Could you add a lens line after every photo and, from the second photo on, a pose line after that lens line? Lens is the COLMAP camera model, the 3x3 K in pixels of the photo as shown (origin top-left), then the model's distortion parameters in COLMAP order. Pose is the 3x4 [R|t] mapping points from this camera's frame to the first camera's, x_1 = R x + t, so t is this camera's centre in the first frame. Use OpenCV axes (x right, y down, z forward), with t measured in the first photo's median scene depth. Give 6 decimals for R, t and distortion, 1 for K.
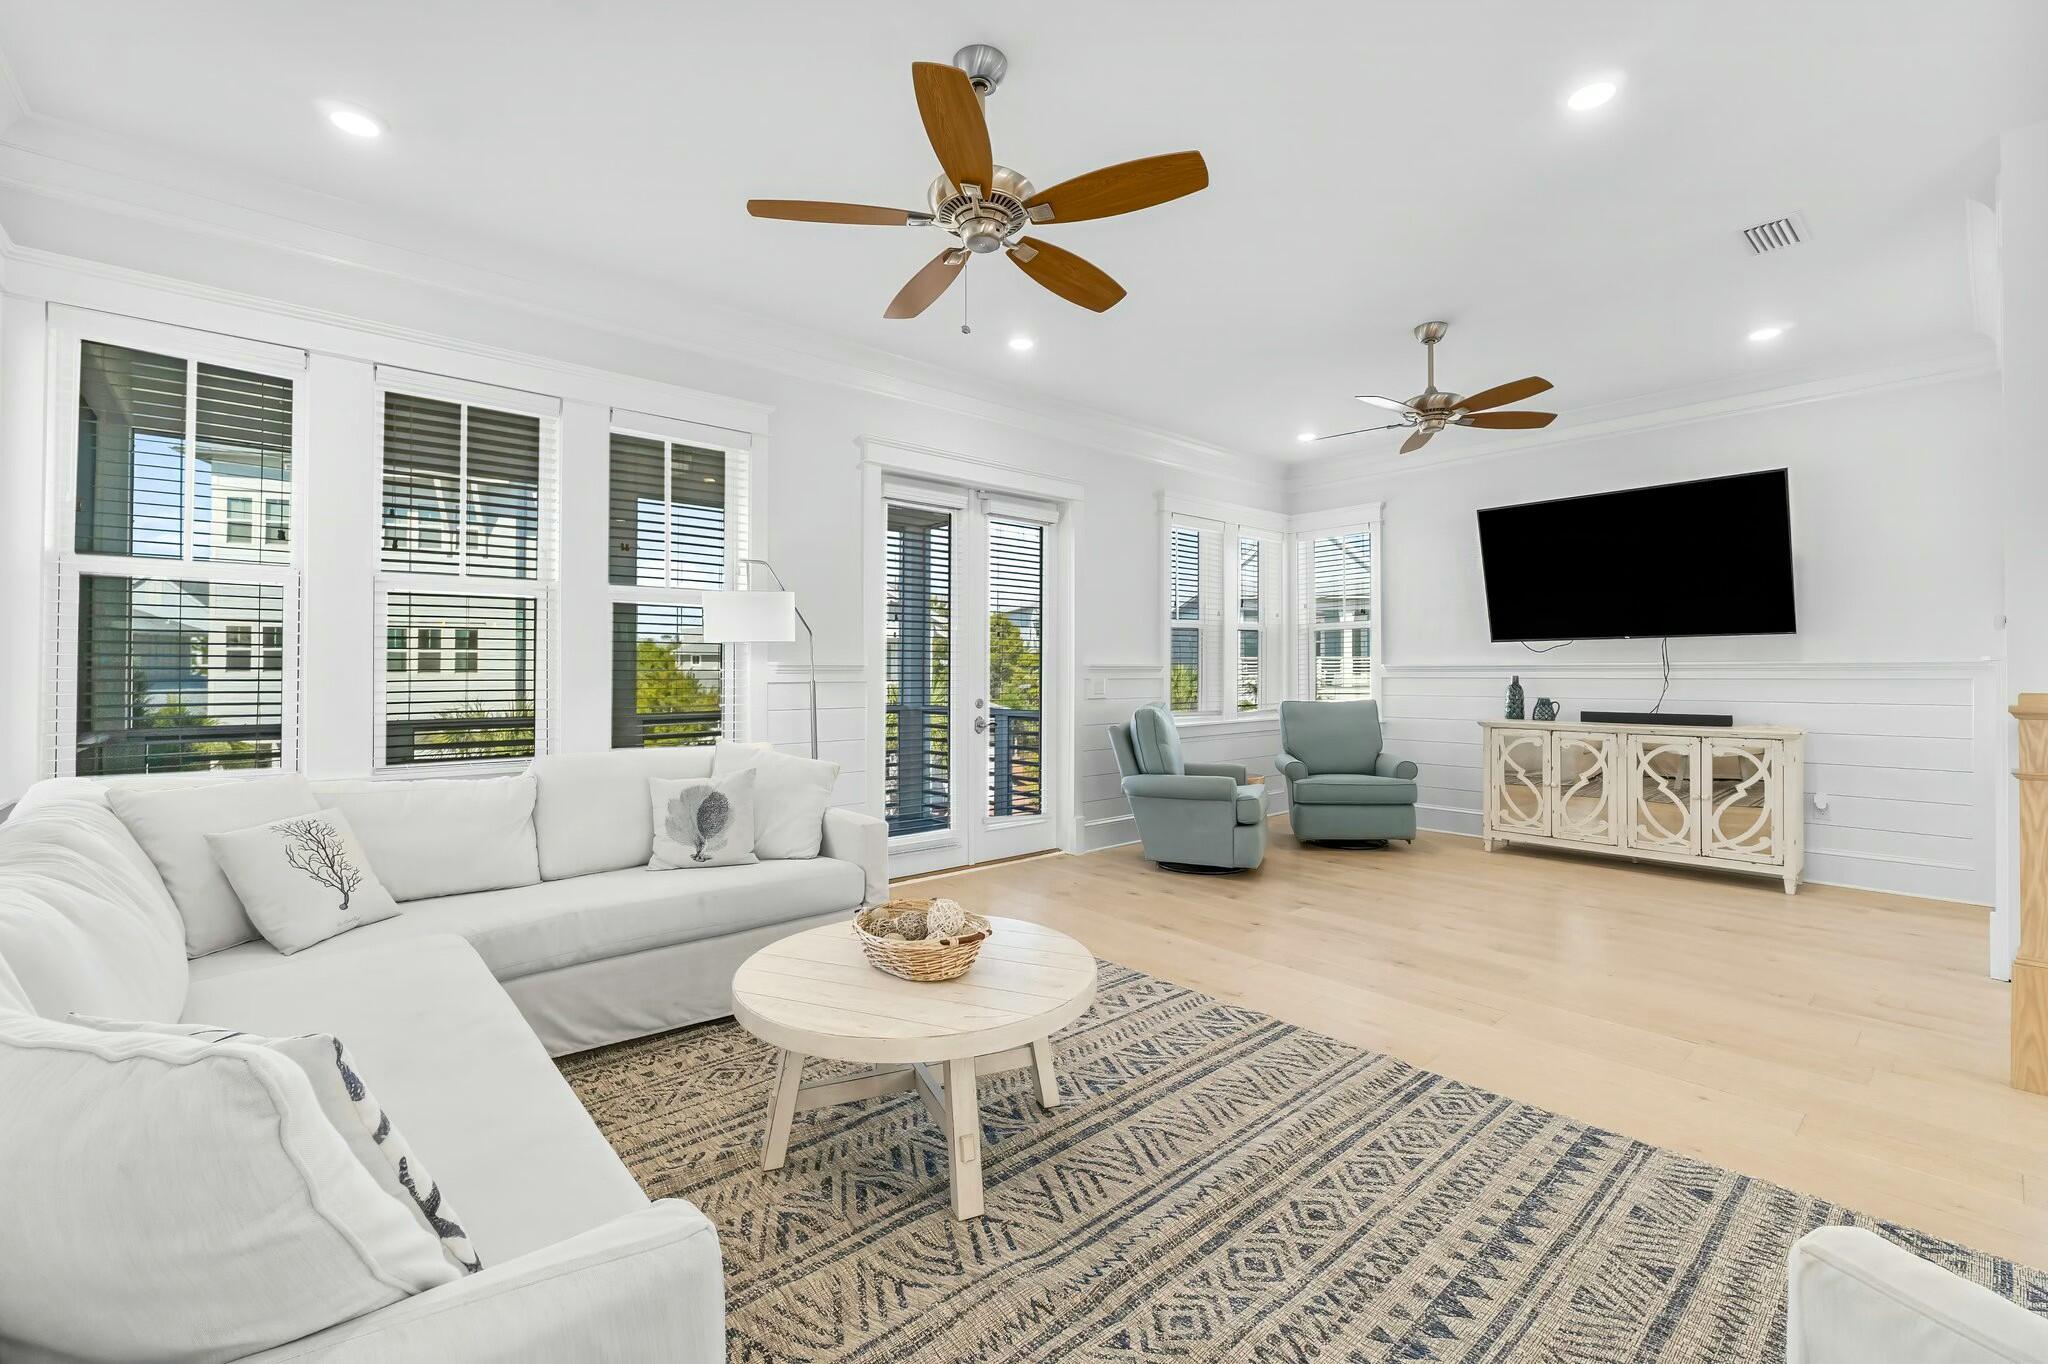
lens RADIAL K [[860.2, 0, 1027.7], [0, 860.2, 675.2], [0, 0, 1]] dist [-0.007709, 0.001083]
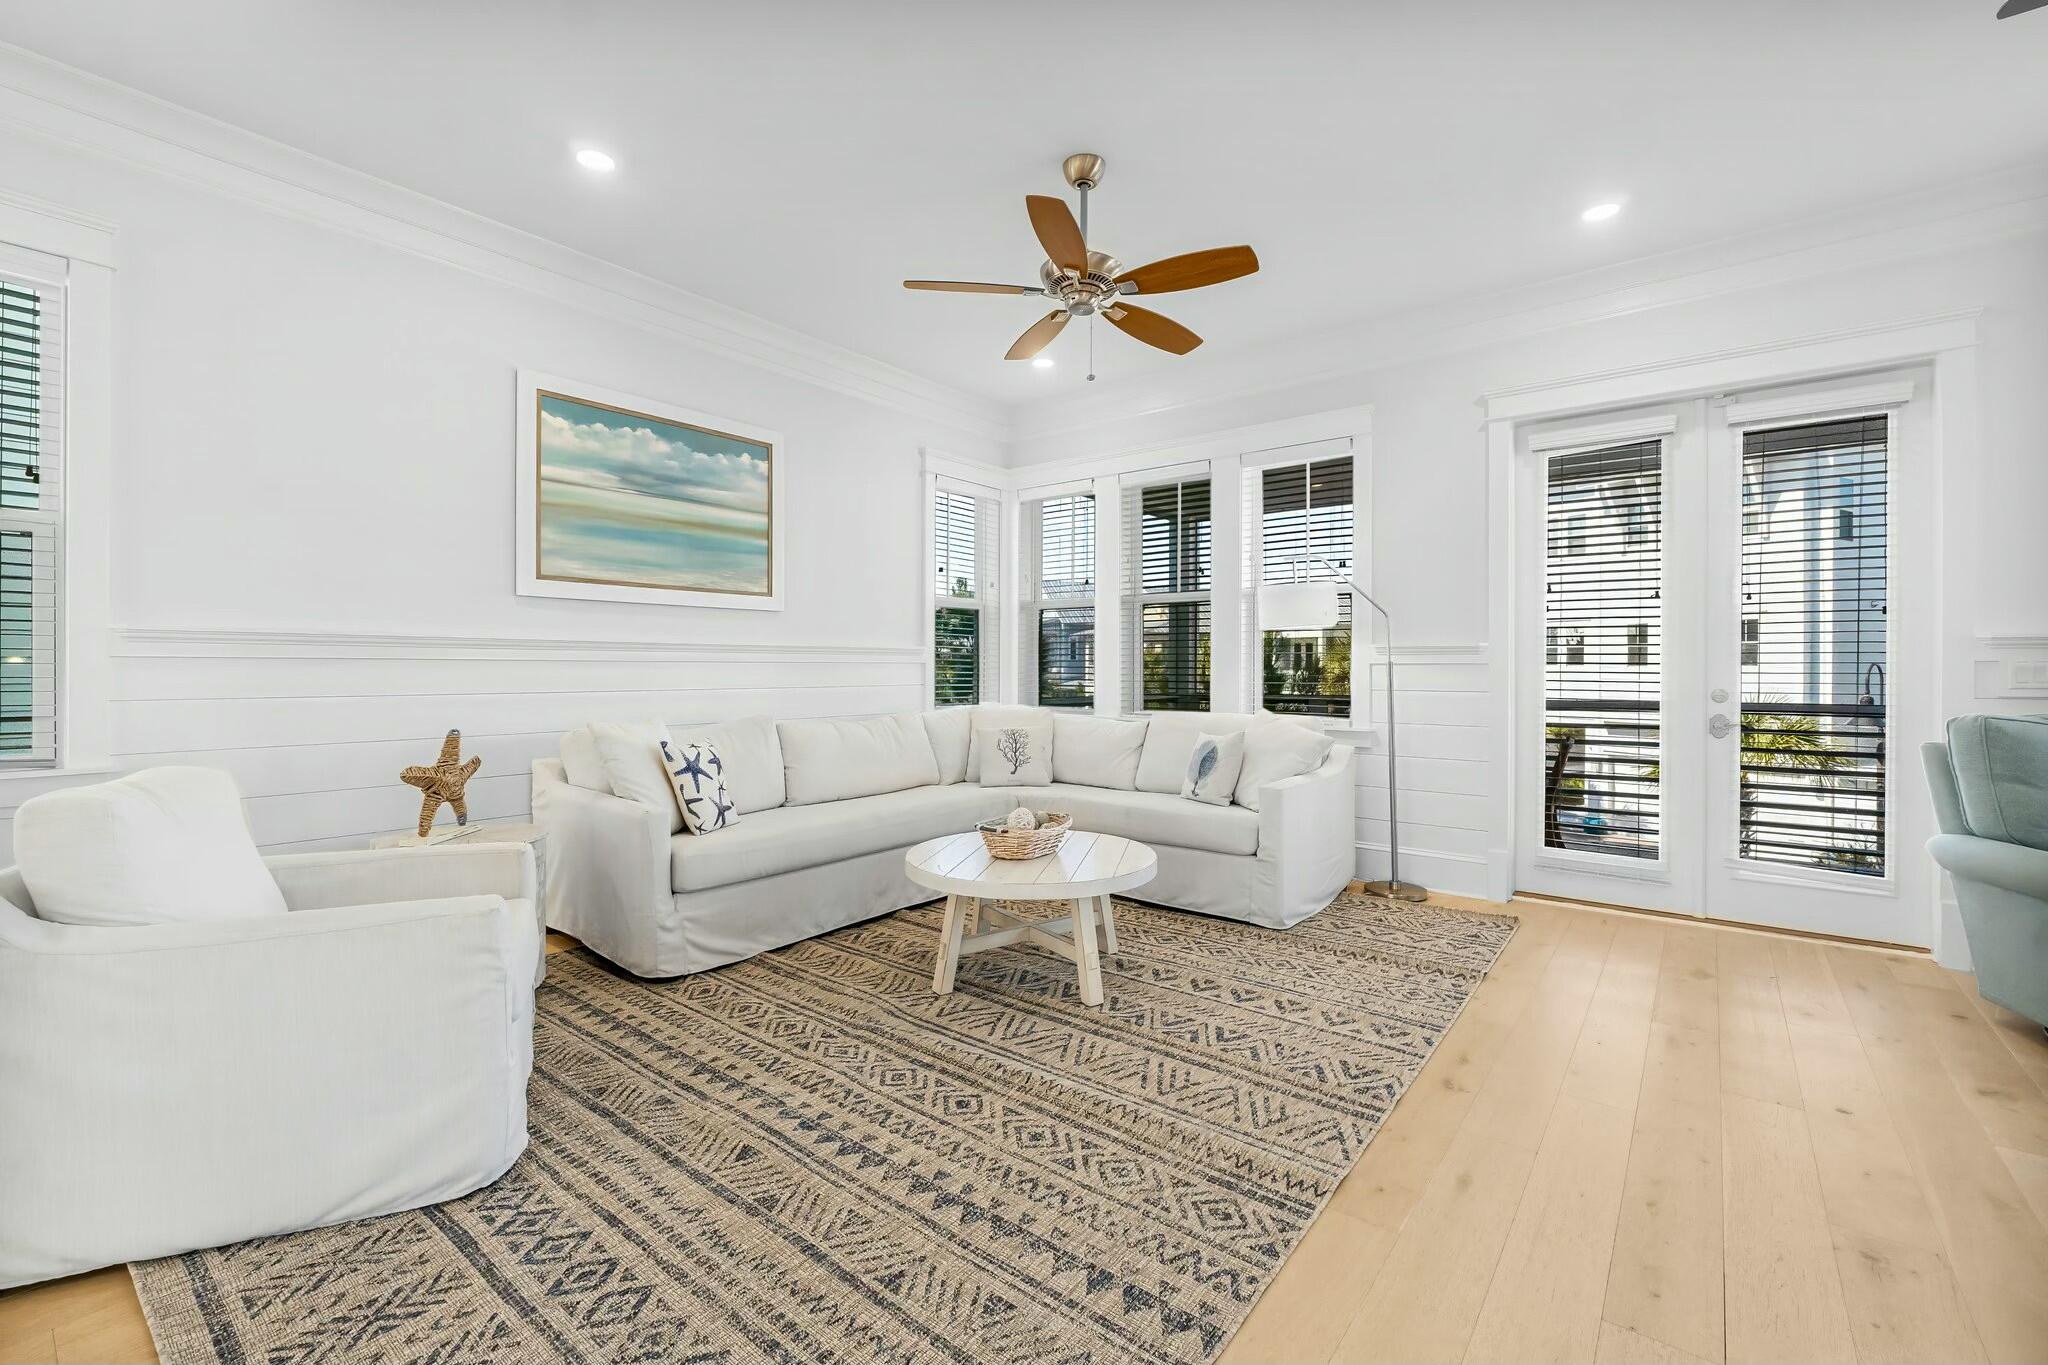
lens RADIAL K [[860.2, 0, 1027.7], [0, 860.2, 675.7], [0, 0, 1]] dist [-0.007709, 0.001083]
pose [[0.172099, 0.006498, -0.985058, 1.181179], [-0.004102, 0.999974, 0.005879, 0.033525], [0.985071, 0.003028, 0.172121, 0.699720]]
